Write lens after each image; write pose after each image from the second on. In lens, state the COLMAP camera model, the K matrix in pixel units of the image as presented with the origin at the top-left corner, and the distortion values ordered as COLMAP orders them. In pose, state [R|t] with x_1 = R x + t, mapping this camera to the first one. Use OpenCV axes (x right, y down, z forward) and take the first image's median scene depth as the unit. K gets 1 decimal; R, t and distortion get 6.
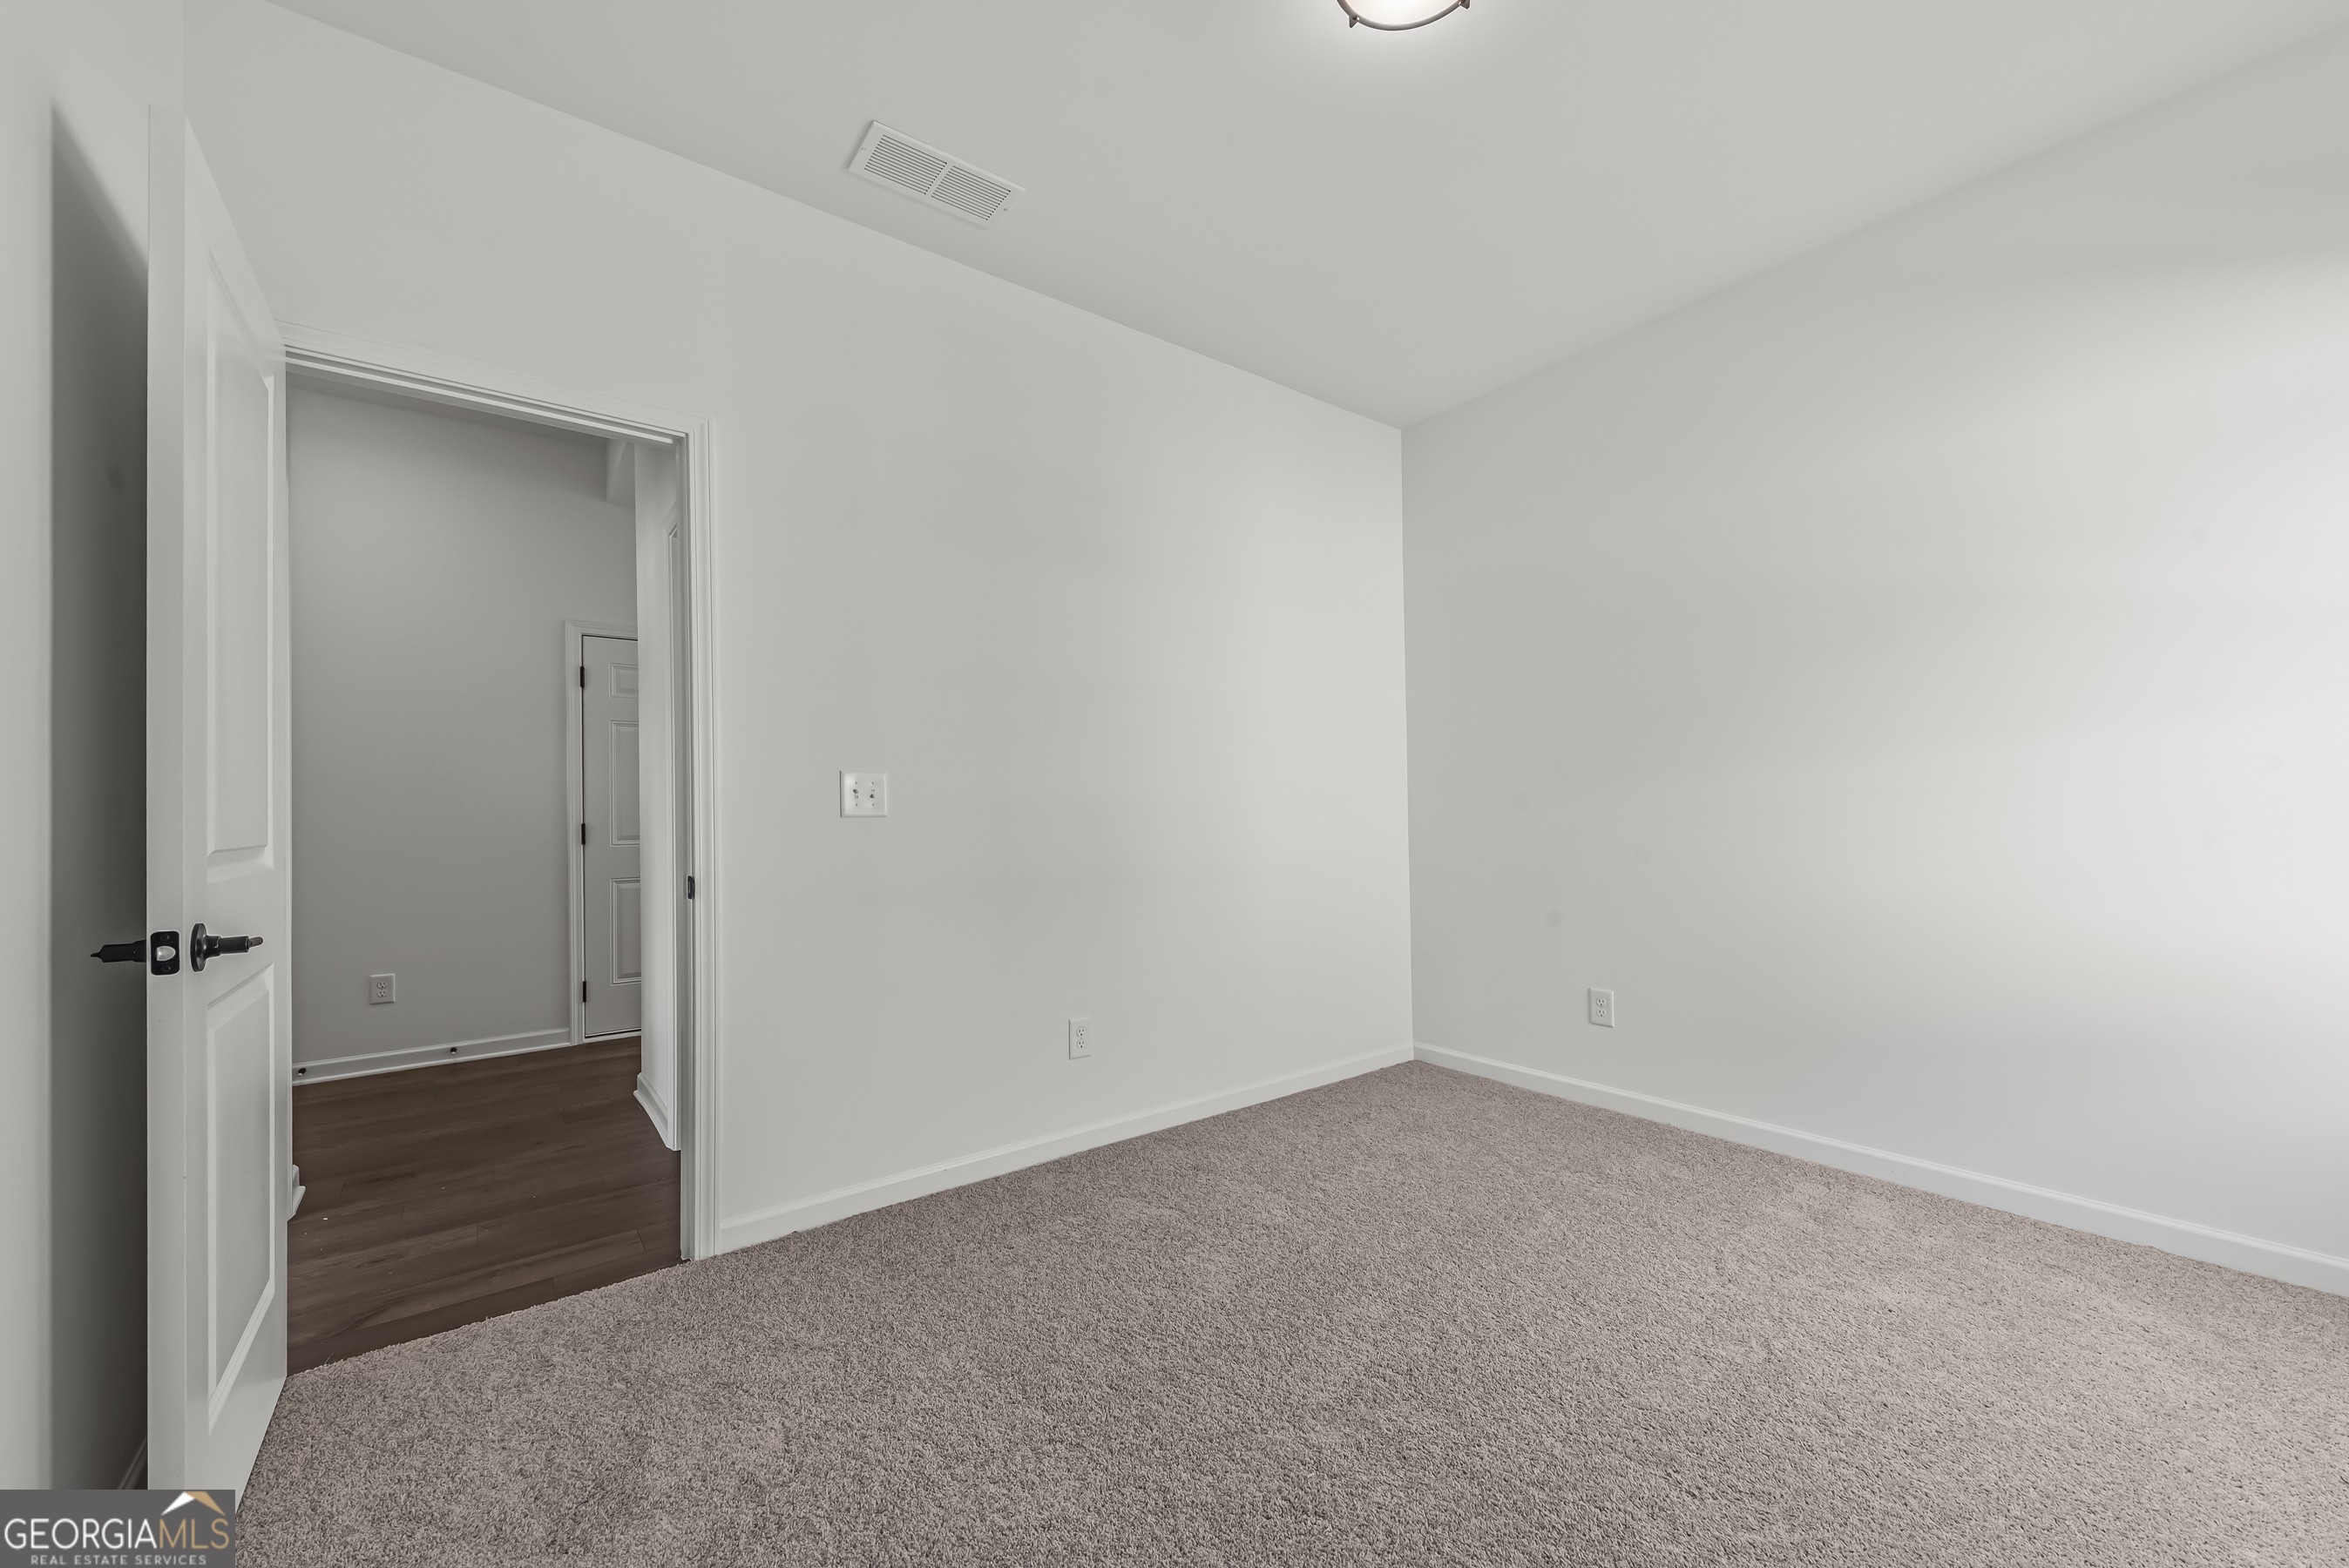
lens RADIAL K [[909.8, 0, 1182.3], [0, 909.8, 807.2], [0, 0, 1]] dist [-0.000248, 0.000066]
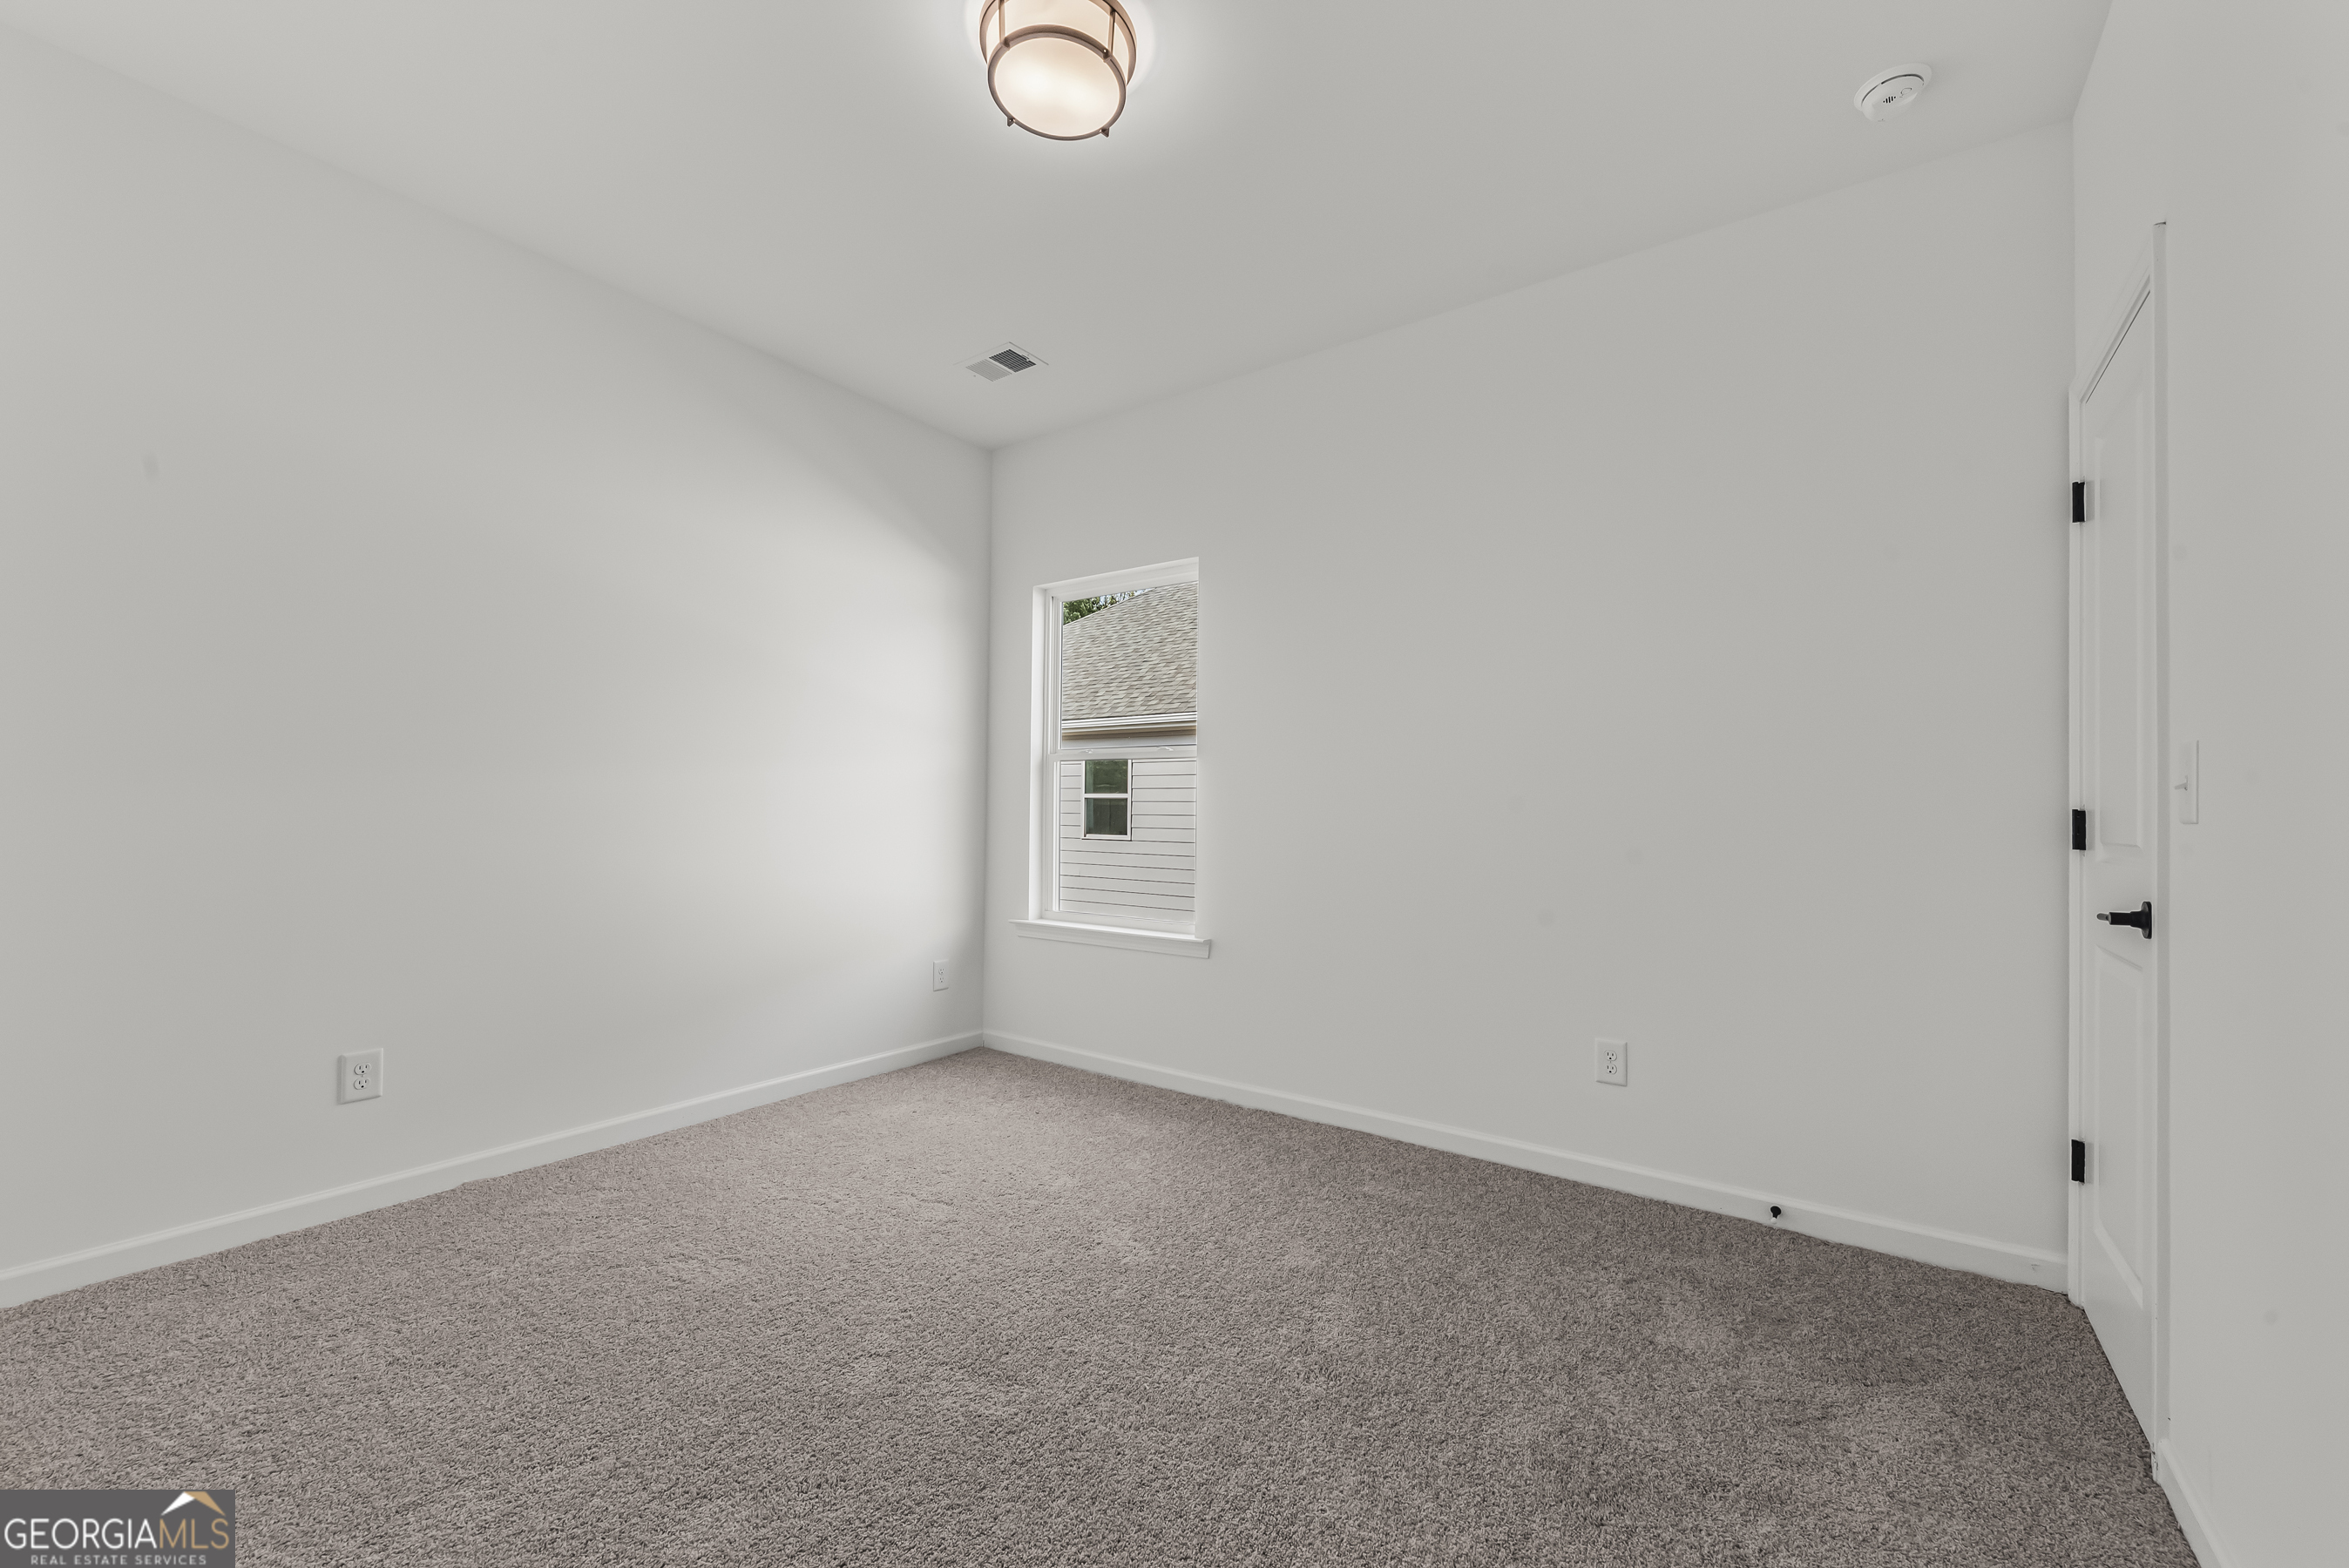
lens RADIAL K [[909.8, 0, 1182.3], [0, 909.8, 807.2], [0, 0, 1]] dist [-0.000248, 0.000066]
pose [[-0.284612, 0.014993, 0.958525, -0.633809], [-0.011775, 0.999748, -0.019134, 0.011341], [-0.958570, -0.016732, -0.284364, 0.824913]]
